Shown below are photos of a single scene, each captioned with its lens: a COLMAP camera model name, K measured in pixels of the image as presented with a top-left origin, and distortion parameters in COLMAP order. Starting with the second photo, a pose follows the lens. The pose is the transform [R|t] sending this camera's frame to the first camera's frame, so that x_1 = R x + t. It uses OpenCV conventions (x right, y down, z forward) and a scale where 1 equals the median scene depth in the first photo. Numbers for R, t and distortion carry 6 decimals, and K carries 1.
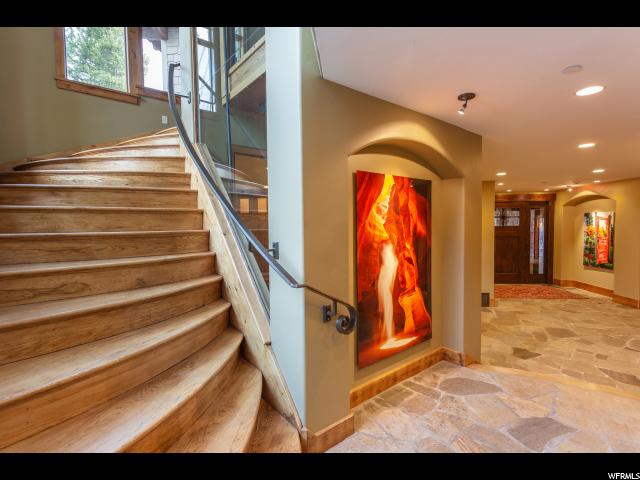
lens RADIAL K [[307.9, 0, 320.0], [0, 307.9, 240.0], [0, 0, 1]] dist [-0.001004, -0.000297]
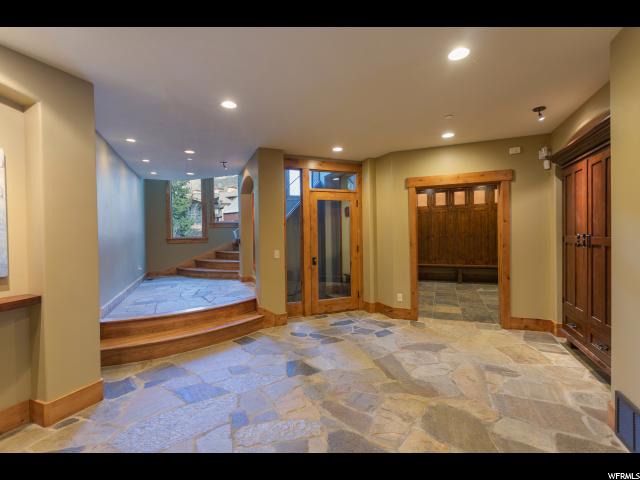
lens RADIAL K [[304.0, 0, 318.2], [0, 304.0, 239.9], [0, 0, 1]] dist [0.000534, 0.000077]
pose [[-0.272496, 0.025319, -0.961824, 1.000669], [-0.025696, 0.999106, 0.033580, 0.014121], [0.961814, 0.033866, -0.271601, 0.905582]]
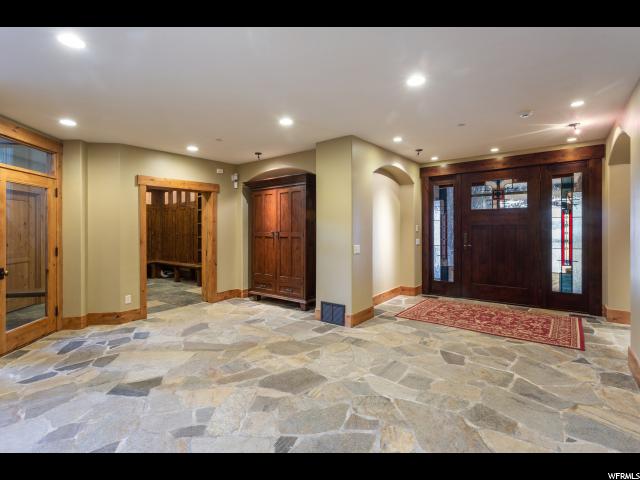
lens RADIAL K [[304.0, 0, 318.2], [0, 304.0, 239.9], [0, 0, 1]] dist [0.000534, 0.000077]
pose [[0.851740, 0.012825, -0.523808, 0.970884], [-0.012034, 0.999916, 0.004915, 0.030968], [0.523826, 0.002117, 0.851822, 0.469839]]
